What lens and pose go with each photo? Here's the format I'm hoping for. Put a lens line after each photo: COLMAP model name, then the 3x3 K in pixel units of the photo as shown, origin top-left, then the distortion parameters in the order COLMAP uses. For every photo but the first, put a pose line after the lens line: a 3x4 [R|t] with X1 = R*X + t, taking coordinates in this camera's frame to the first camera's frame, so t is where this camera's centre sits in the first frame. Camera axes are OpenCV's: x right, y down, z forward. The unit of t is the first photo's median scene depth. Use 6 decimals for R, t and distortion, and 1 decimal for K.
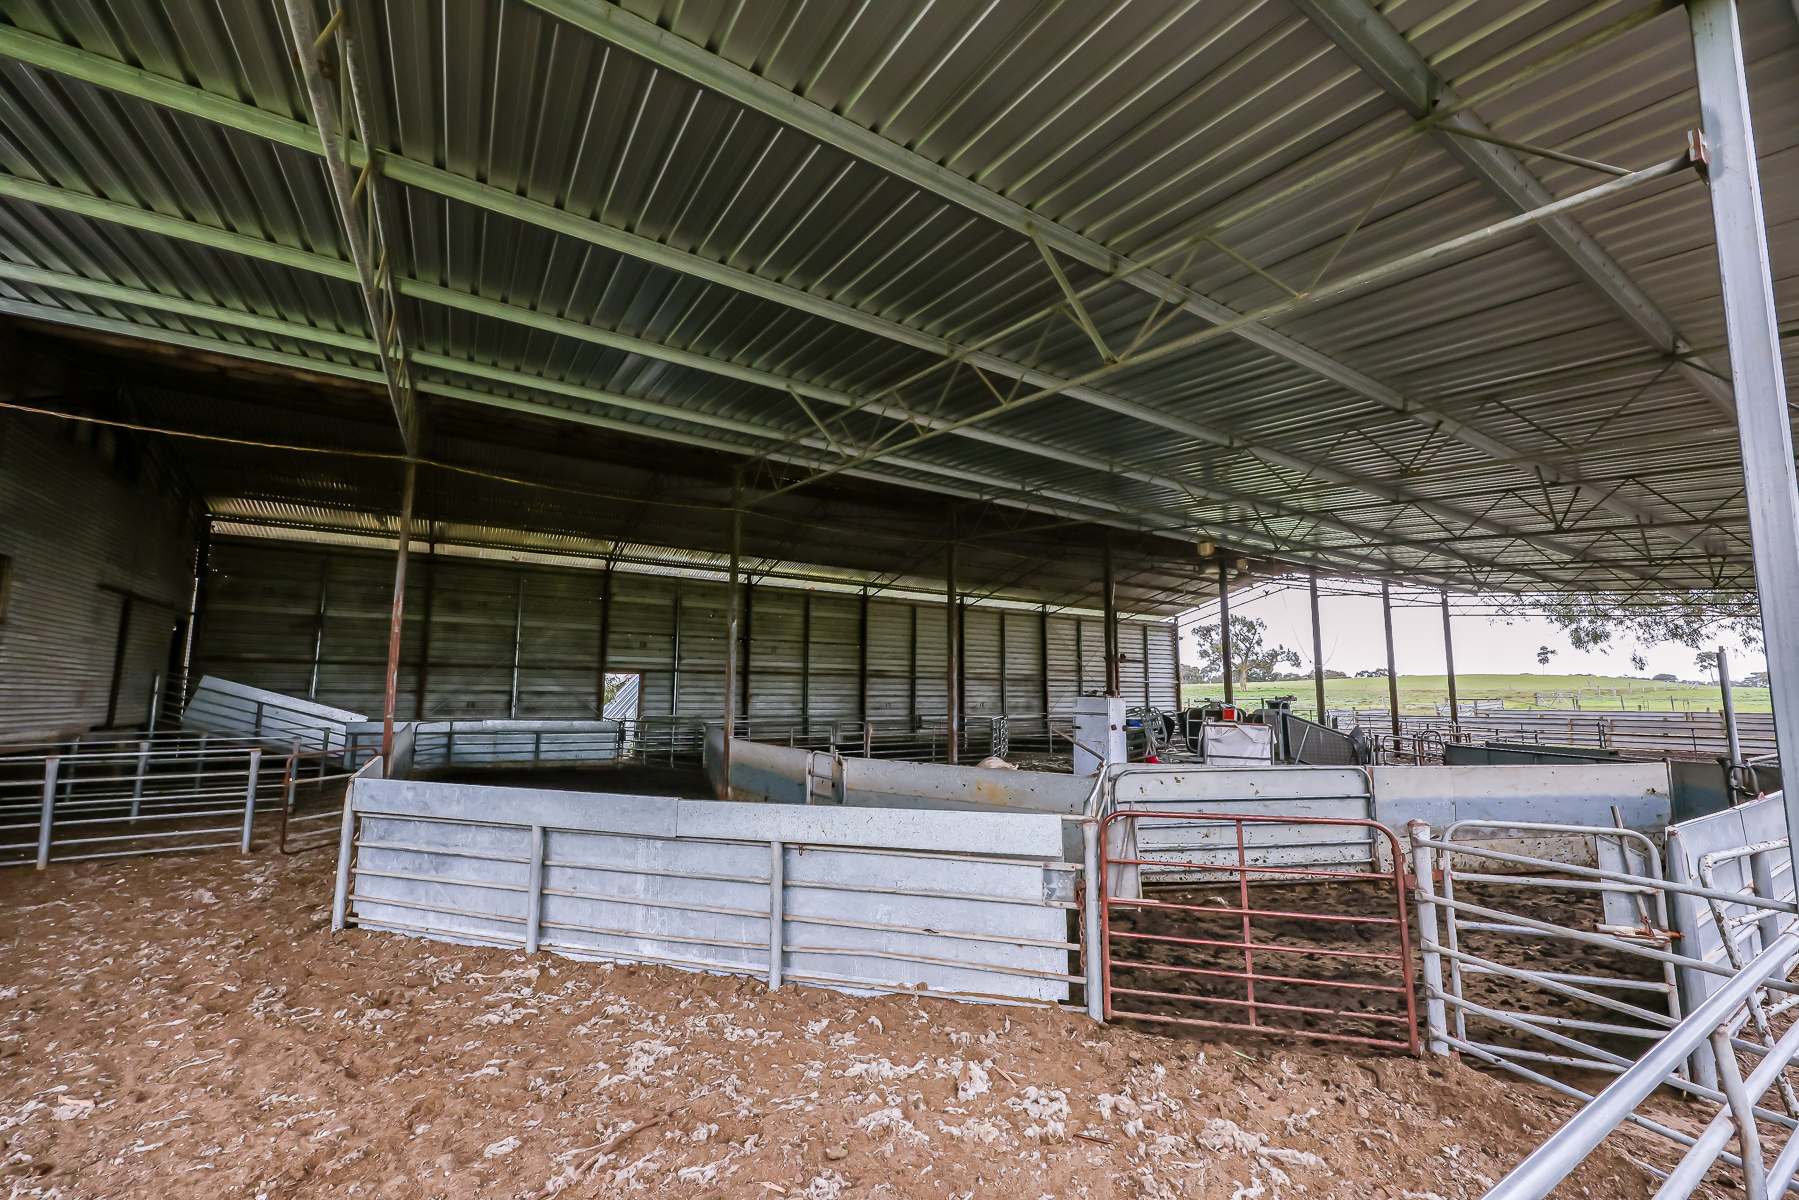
lens RADIAL K [[719.5, 0, 901.7], [0, 719.5, 600.9], [0, 0, 1]] dist [0.001685, 0.000047]
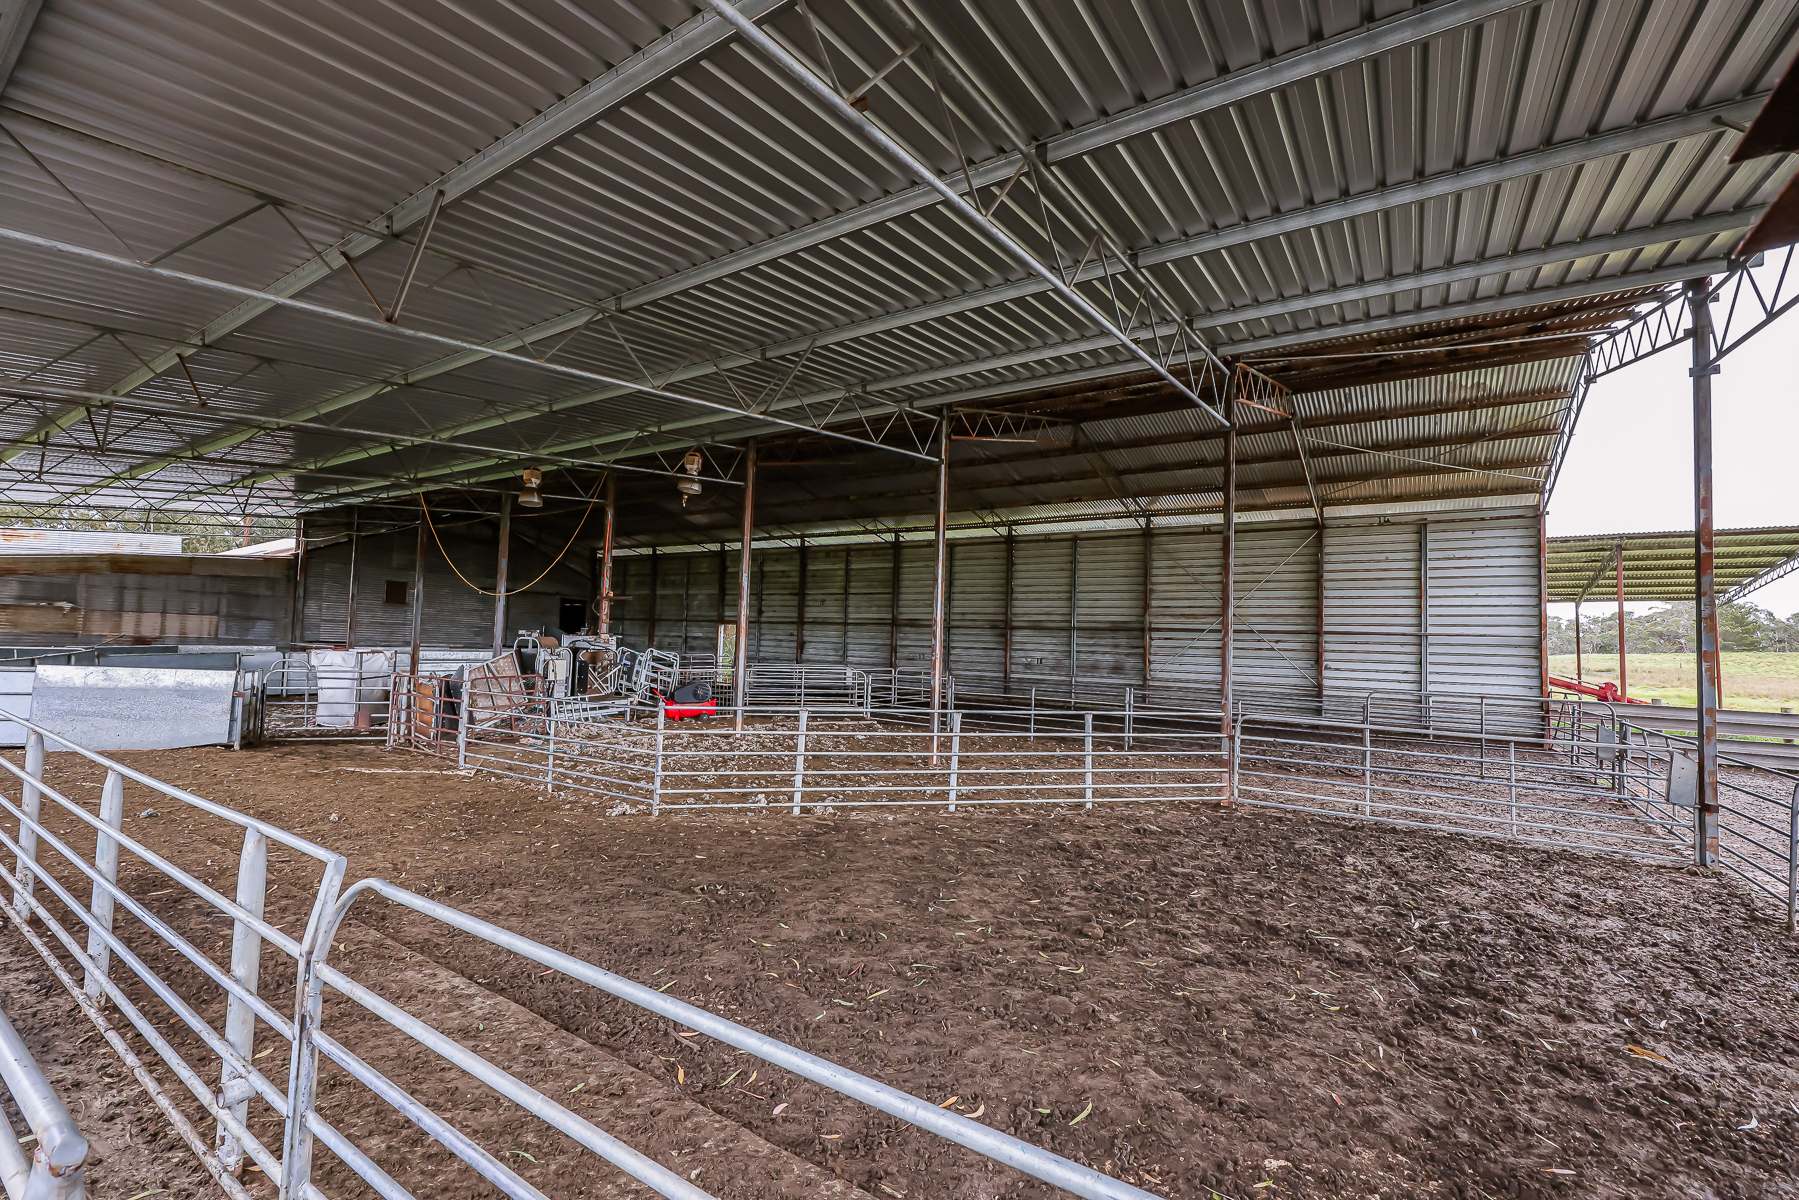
lens RADIAL K [[764.2, 0, 901.3], [0, 764.2, 593.3], [0, 0, 1]] dist [-0.000193, -0.000005]
pose [[0.409333, -0.052668, -0.910864, 0.859834], [0.088098, 0.995949, -0.017997, 0.077952], [0.908122, -0.072879, 0.412315, 0.564748]]
